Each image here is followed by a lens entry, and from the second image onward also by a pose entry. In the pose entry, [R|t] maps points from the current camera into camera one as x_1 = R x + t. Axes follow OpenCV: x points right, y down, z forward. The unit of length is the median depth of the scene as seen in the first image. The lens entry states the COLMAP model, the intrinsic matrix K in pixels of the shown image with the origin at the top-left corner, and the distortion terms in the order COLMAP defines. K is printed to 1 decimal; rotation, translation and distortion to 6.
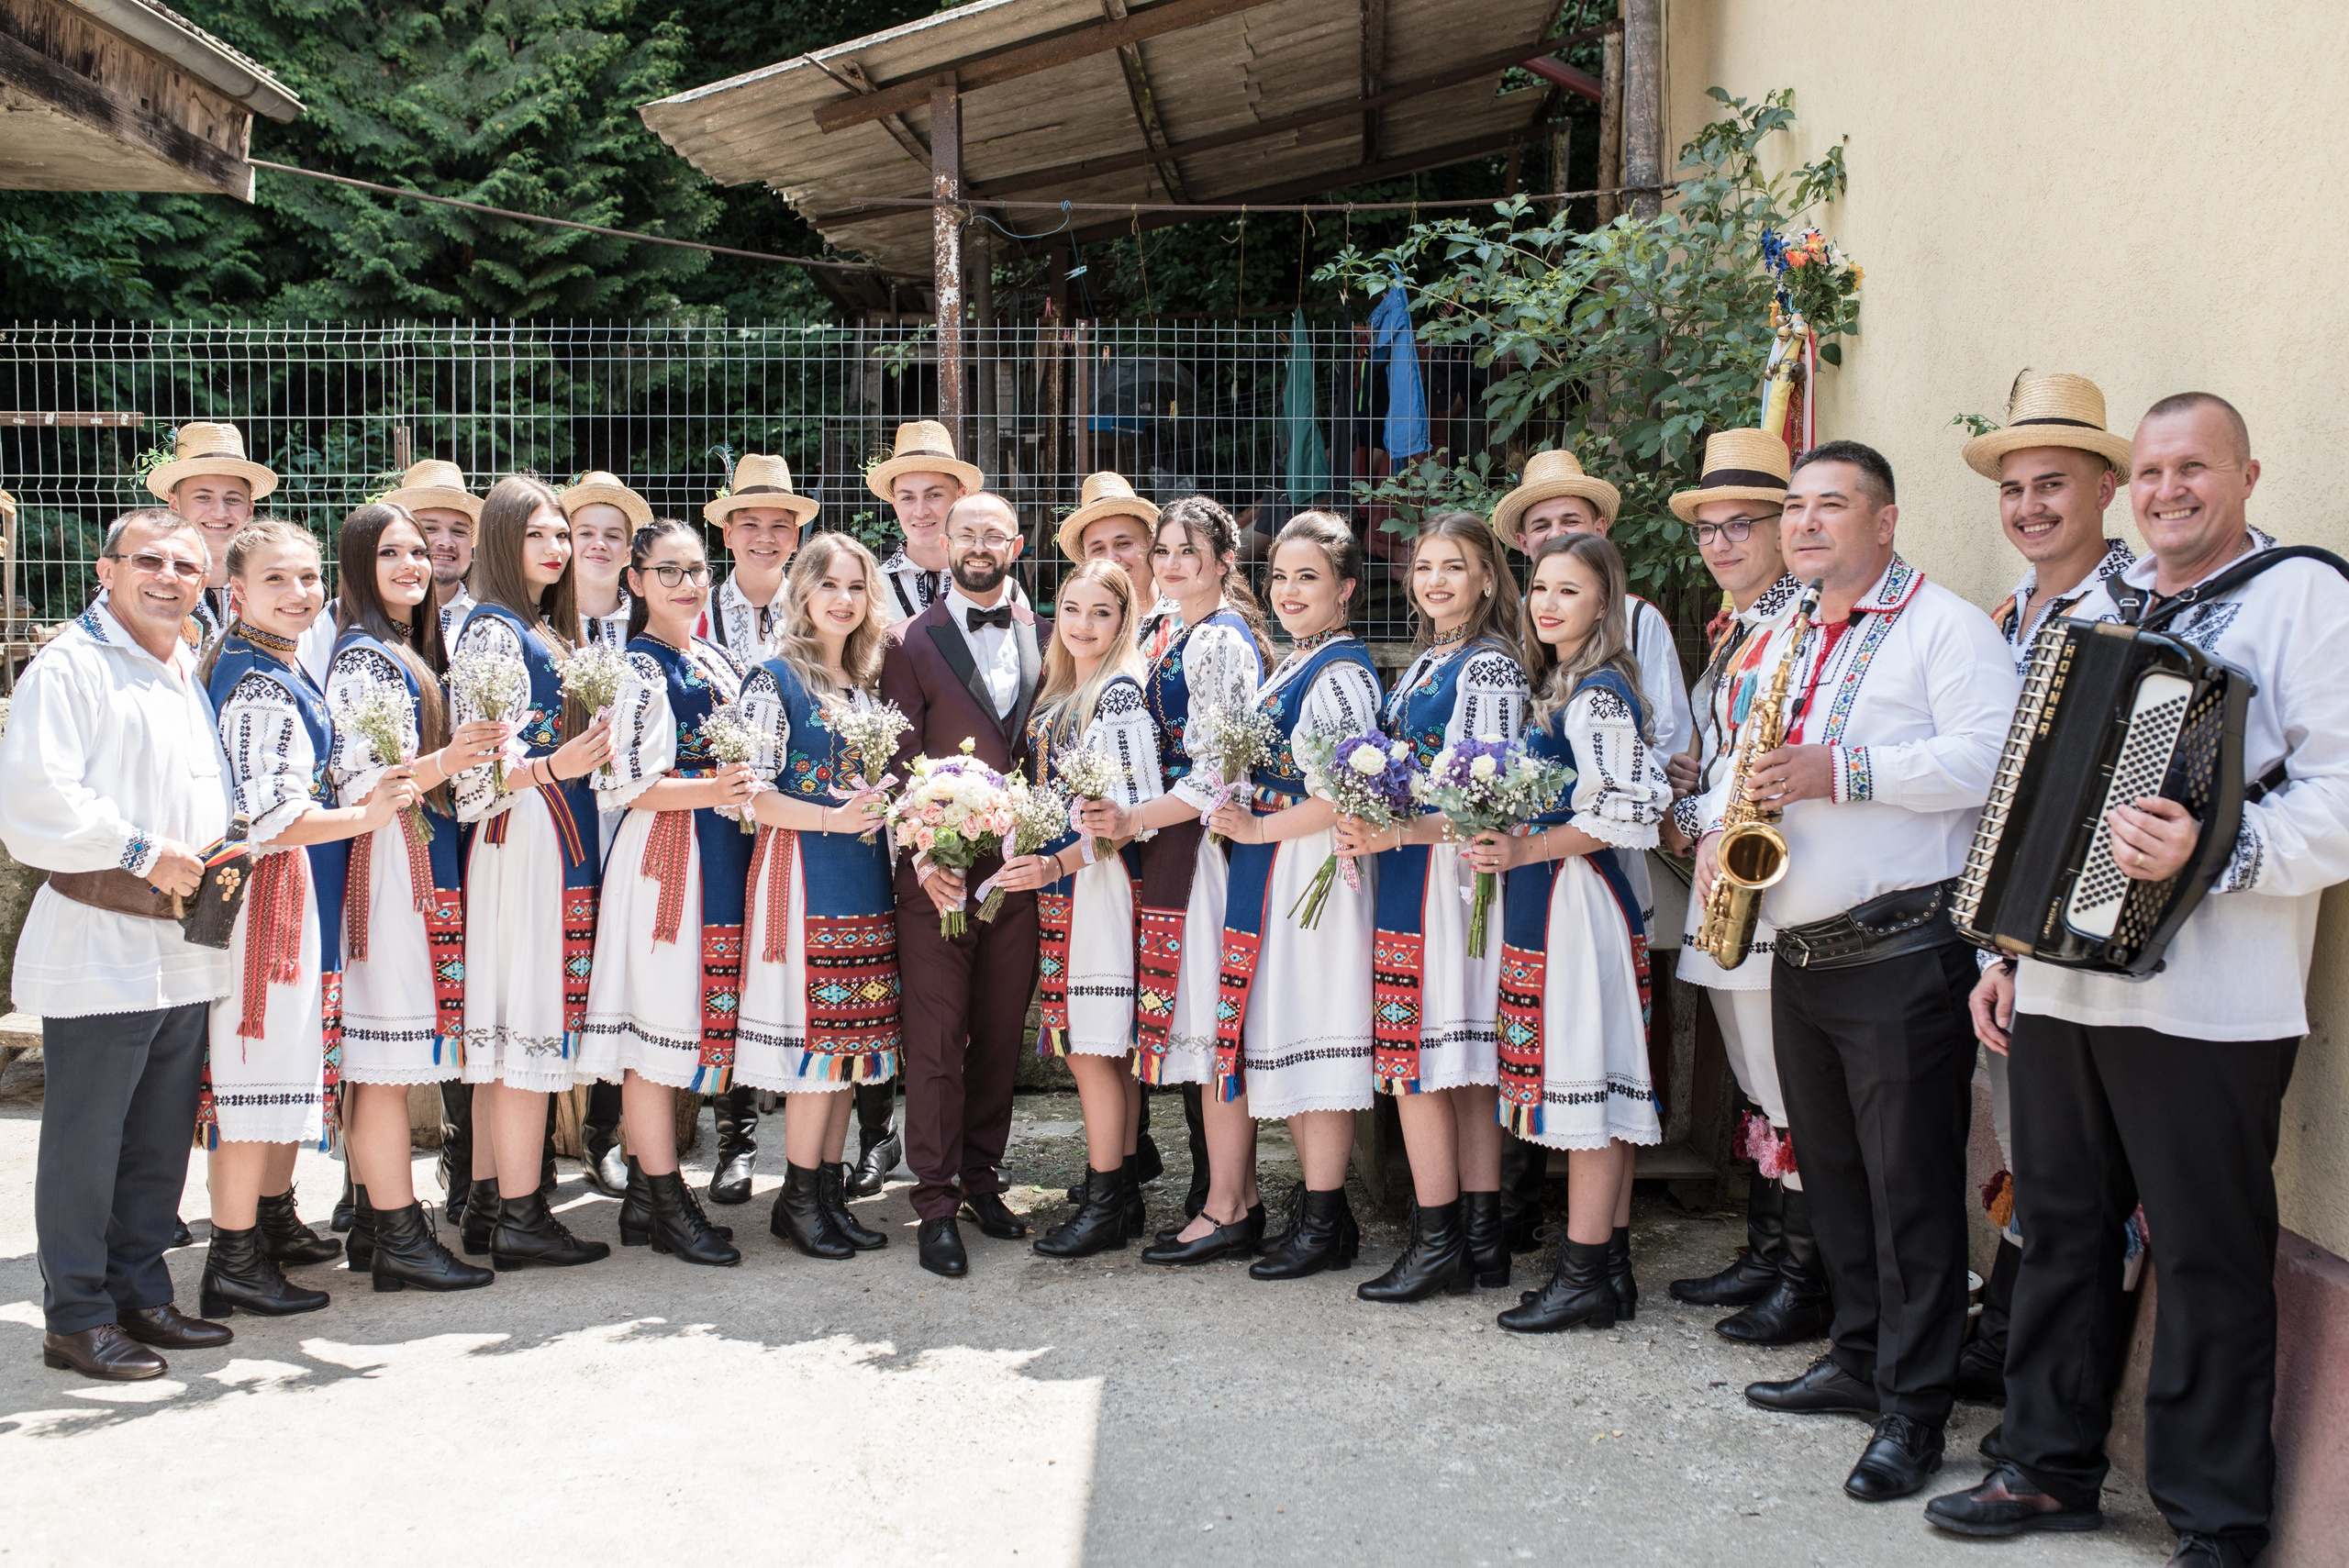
lens RADIAL K [[2228.8, 0, 1199.3], [0, 2228.8, 775.5], [0, 0, 1]] dist [-0.000905, -0.002993]
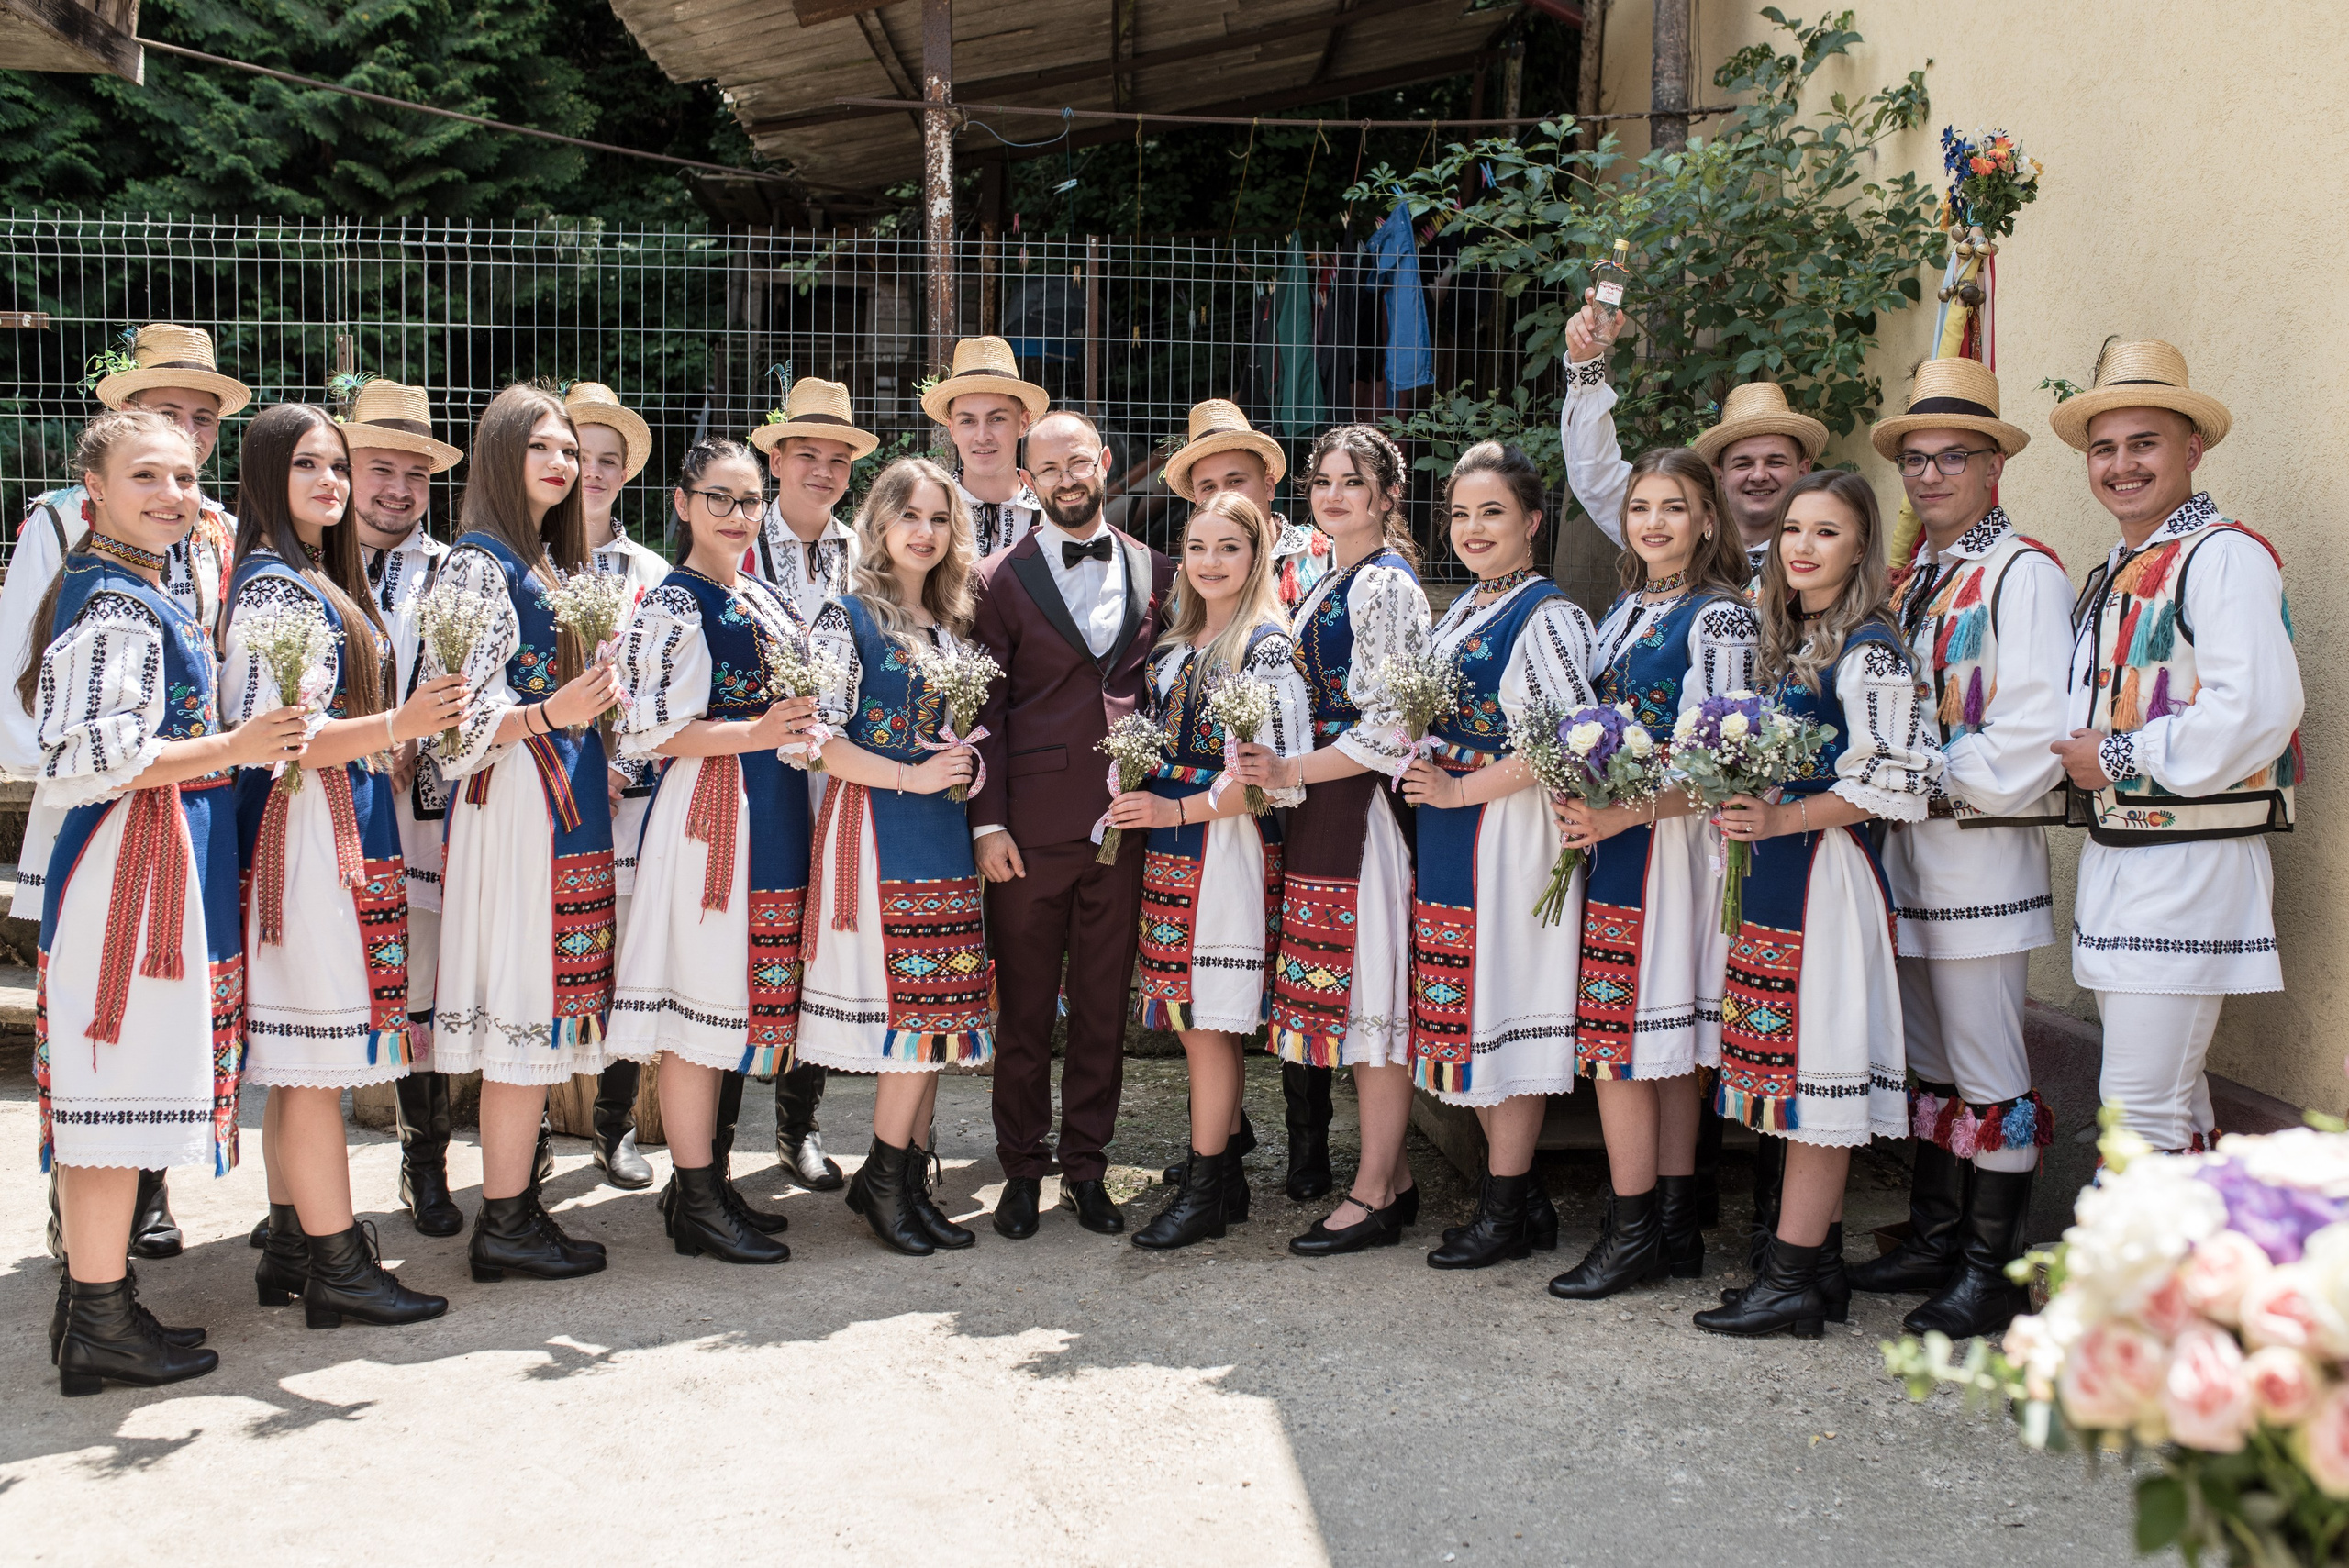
lens RADIAL K [[2228.8, 0, 1199.3], [0, 2228.8, 775.5], [0, 0, 1]] dist [-0.000905, -0.002993]
pose [[0.995772, 0.002862, 0.091810, -0.109476], [-0.005521, 0.999572, 0.028716, -0.005290], [-0.091689, -0.029101, 0.995362, 0.065331]]
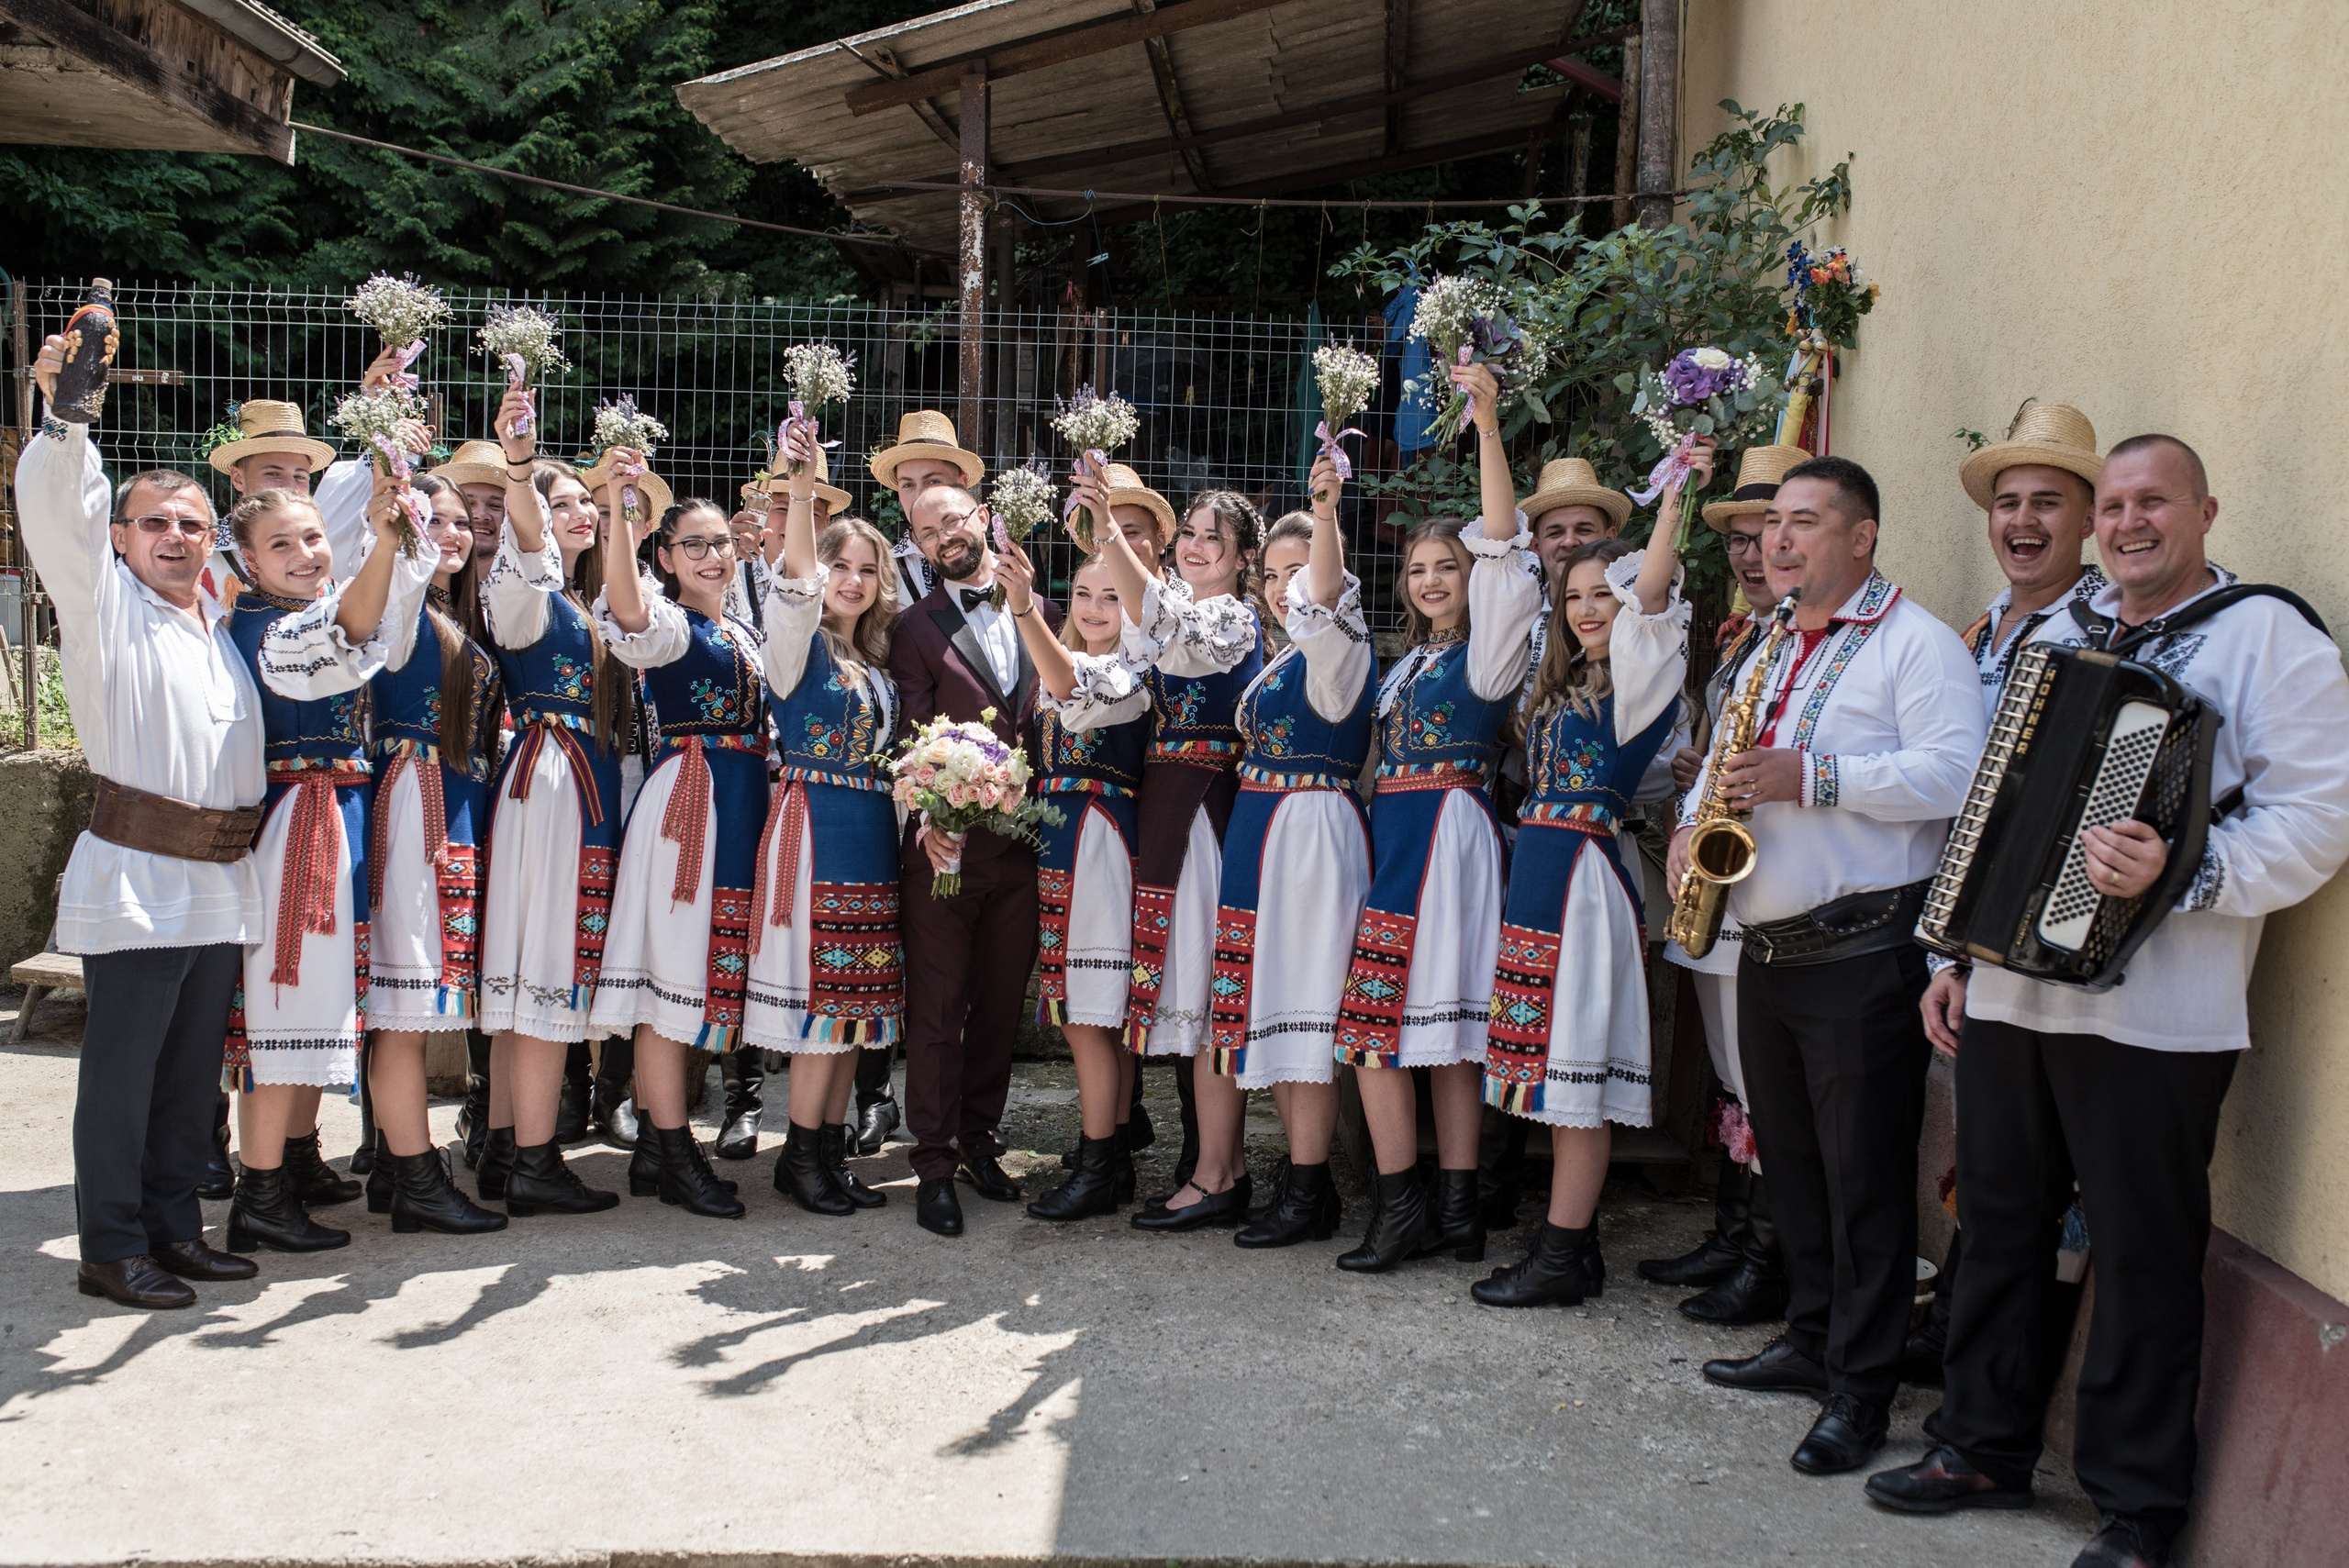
lens RADIAL K [[2228.8, 0, 1199.3], [0, 2228.8, 775.5], [0, 0, 1]] dist [-0.000905, -0.002993]
pose [[0.999526, 0.030526, -0.003954, 0.003123], [-0.030474, 0.999456, 0.012579, -0.004955], [0.004336, -0.012453, 0.999913, -0.029291]]
